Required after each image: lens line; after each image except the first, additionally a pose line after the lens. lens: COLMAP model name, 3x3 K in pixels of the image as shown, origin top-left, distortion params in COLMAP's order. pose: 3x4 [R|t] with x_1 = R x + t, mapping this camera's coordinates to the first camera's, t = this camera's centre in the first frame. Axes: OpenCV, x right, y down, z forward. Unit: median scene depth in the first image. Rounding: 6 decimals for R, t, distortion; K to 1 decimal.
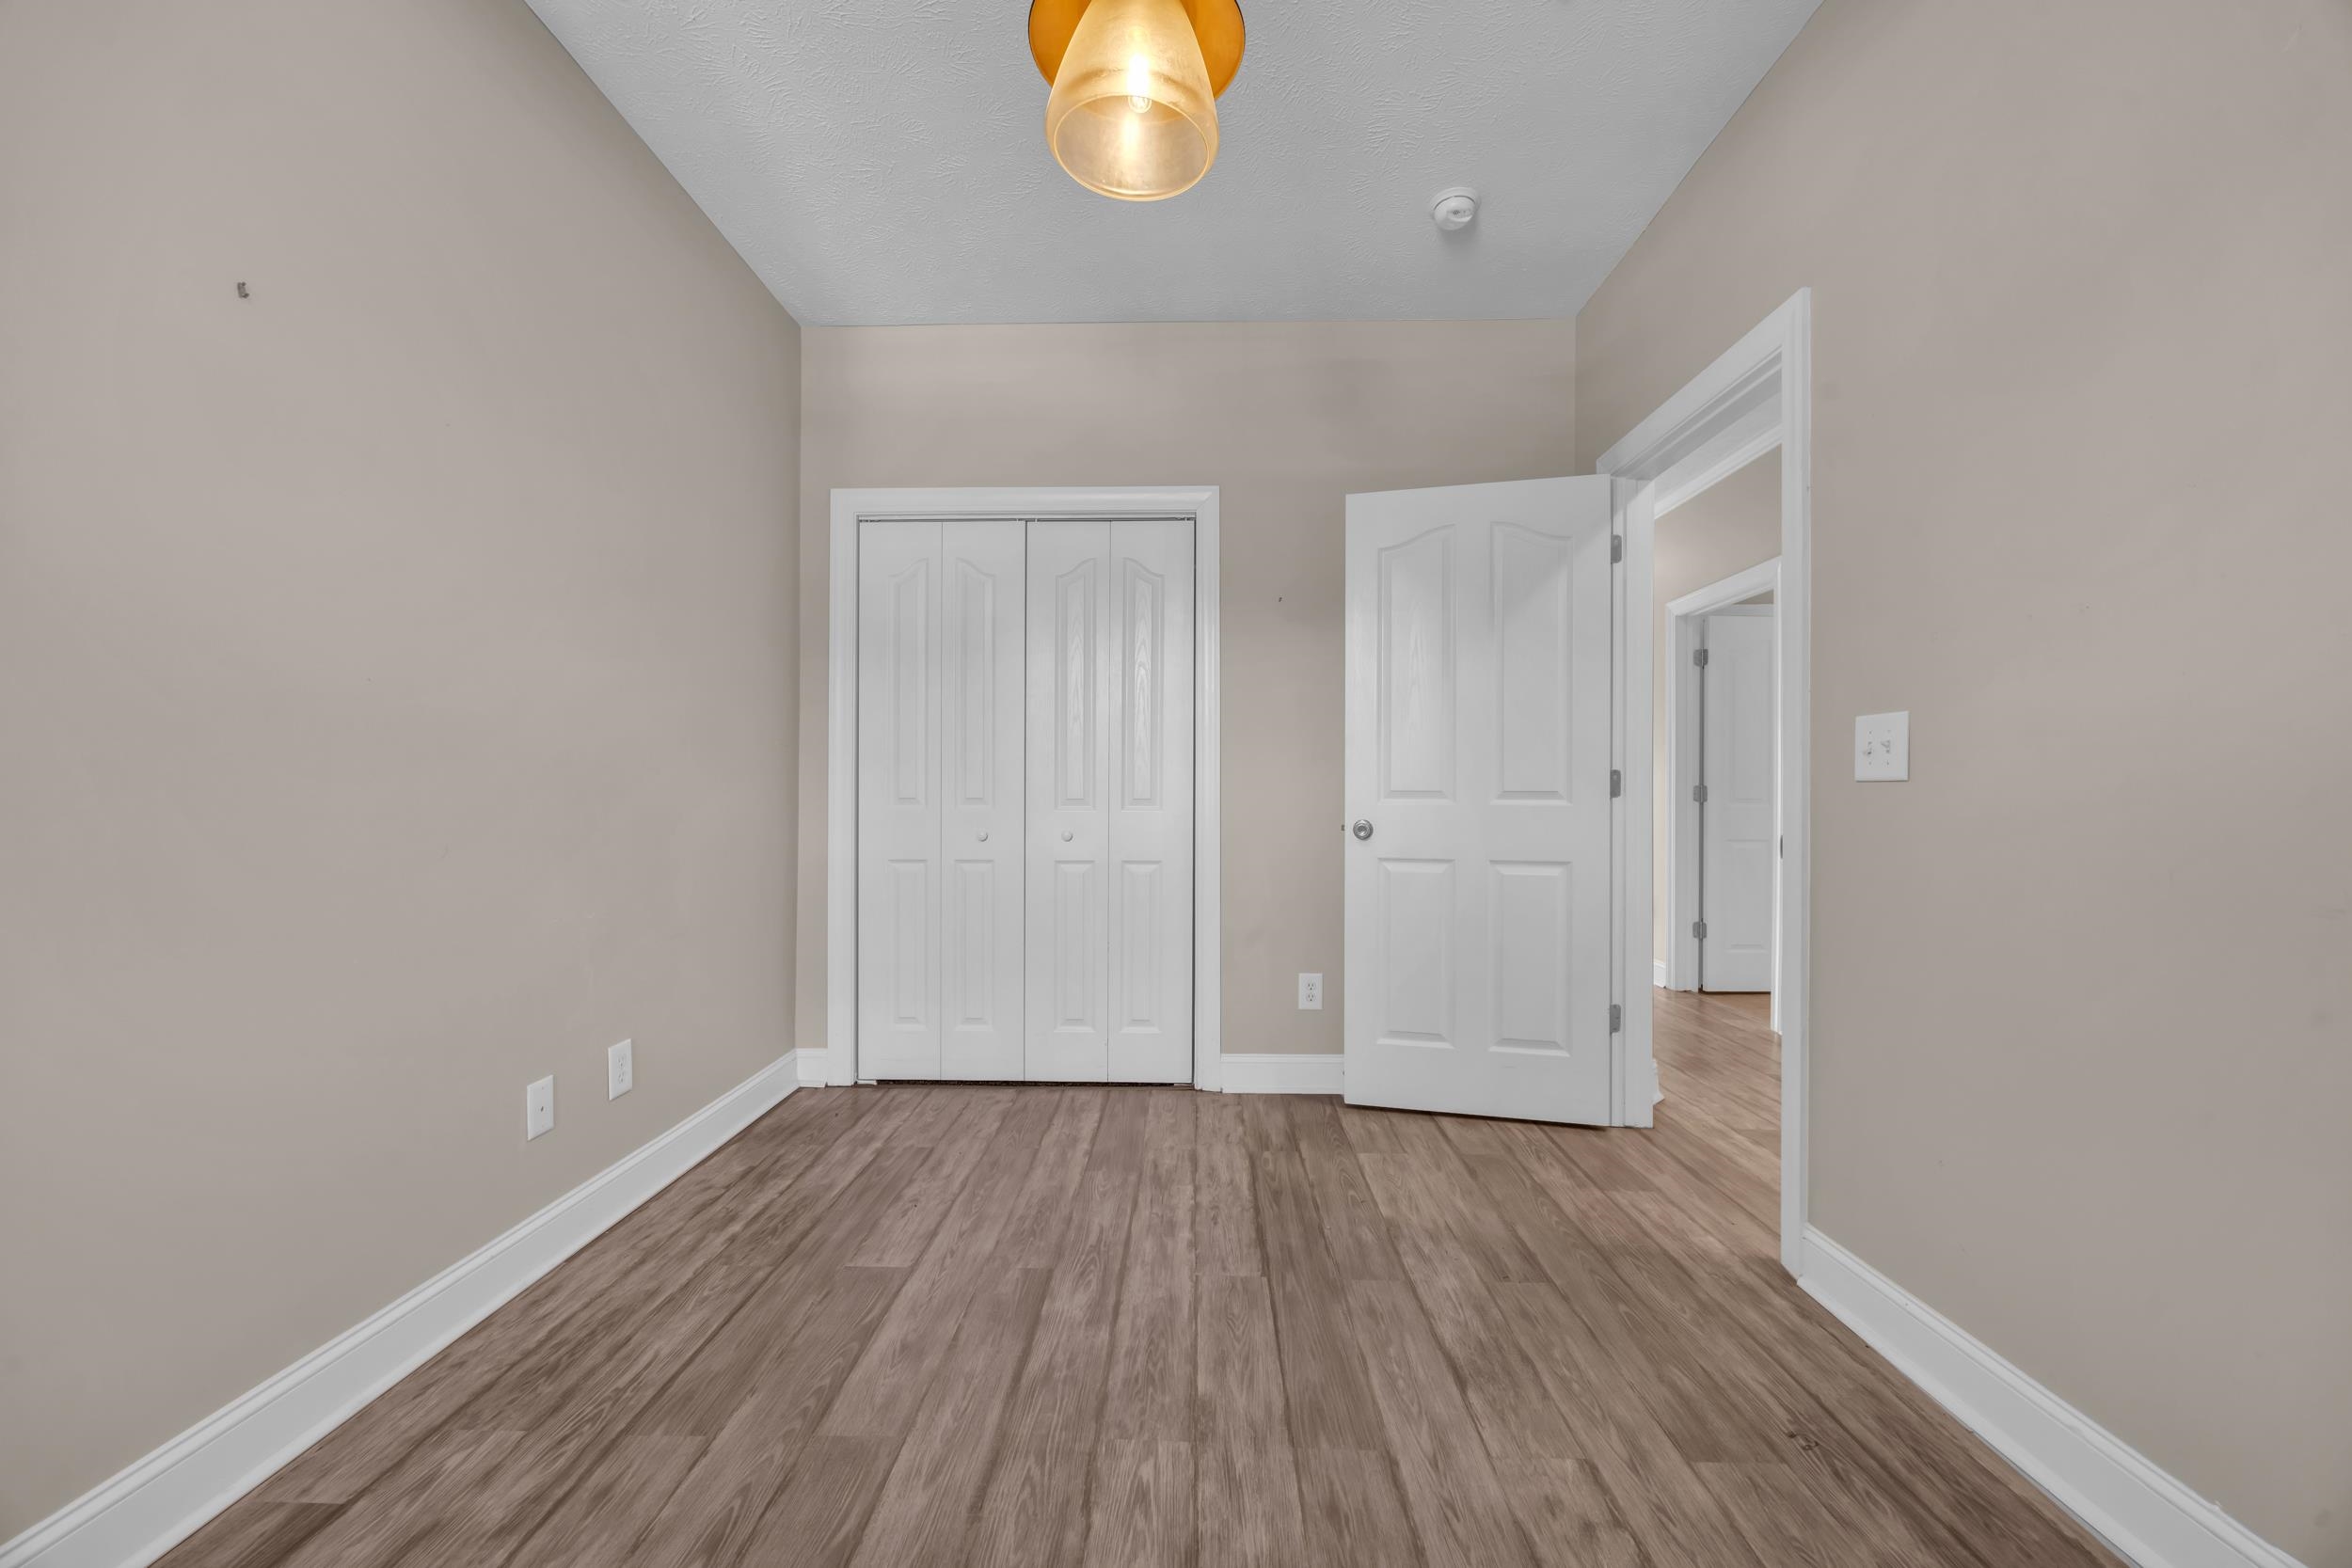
lens RADIAL K [[896.2, 0, 1176.0], [0, 896.2, 784.0], [0, 0, 1]] dist [-0.000223, -0.003436]
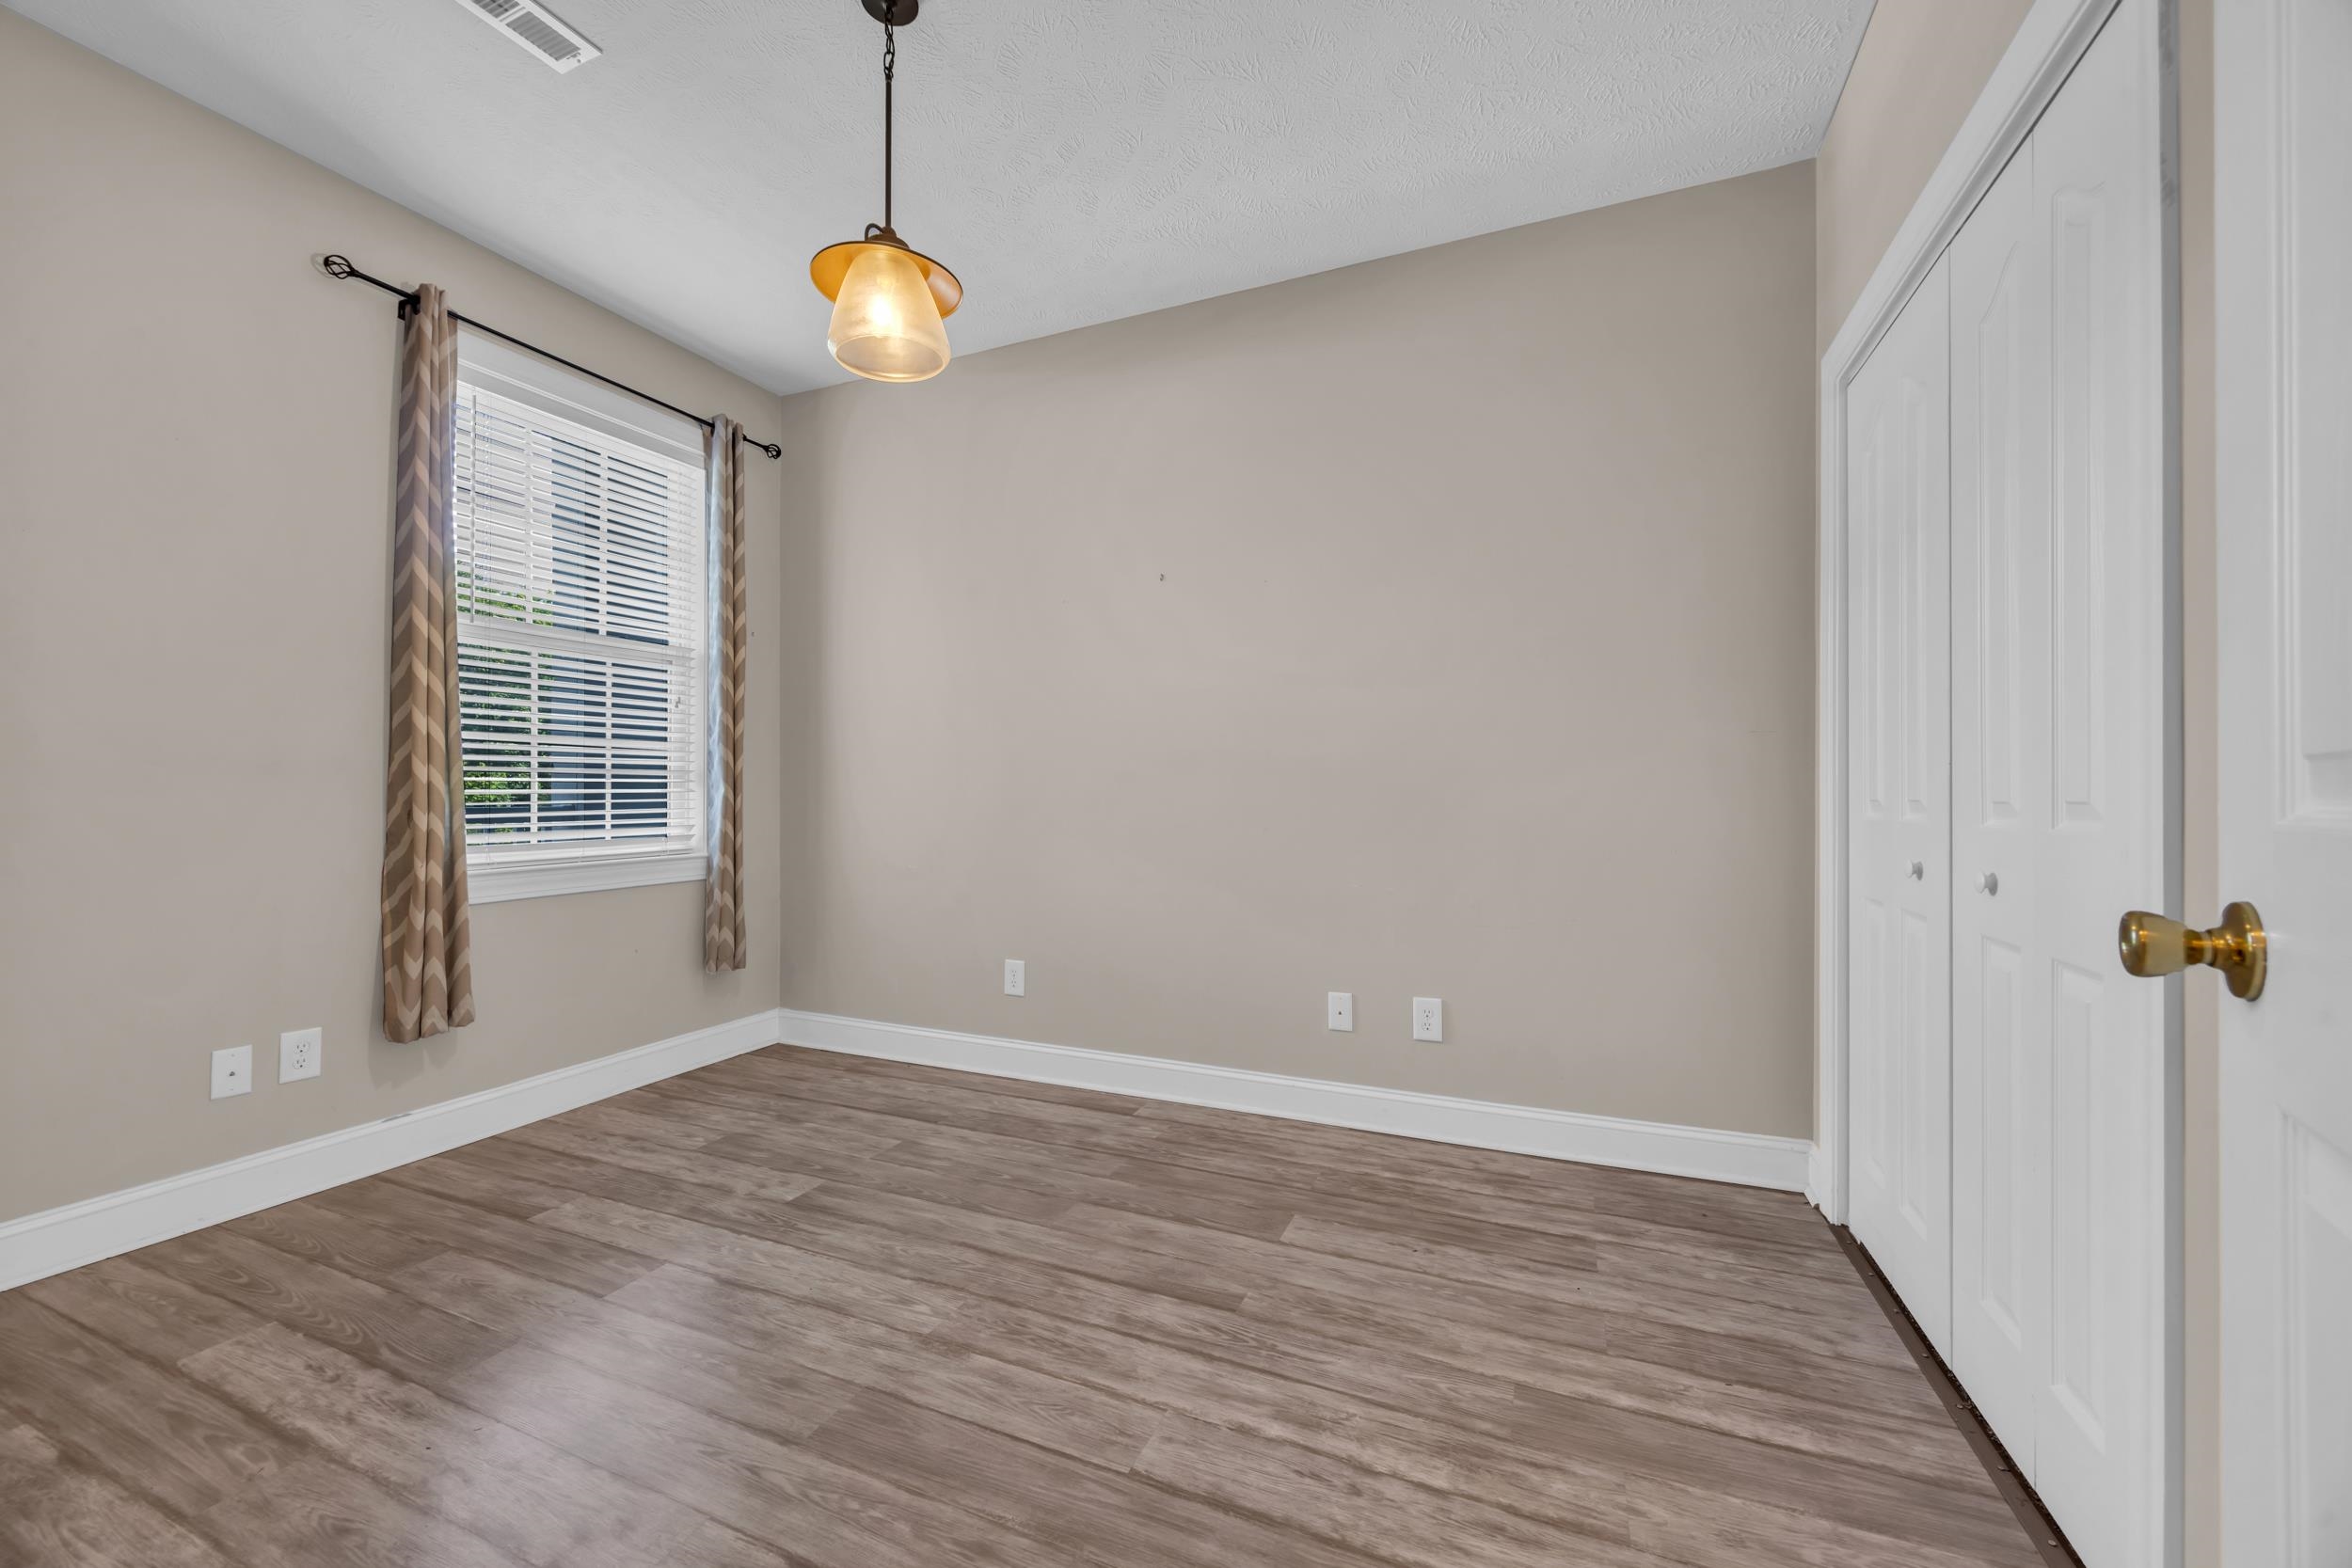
lens RADIAL K [[896.2, 0, 1176.0], [0, 896.2, 784.0], [0, 0, 1]] dist [-0.000223, -0.003436]
pose [[-0.368464, -0.016211, -0.929501, 0.755995], [0.009644, 0.999728, -0.021258, 0.019828], [0.929592, -0.016797, -0.368208, 1.307859]]
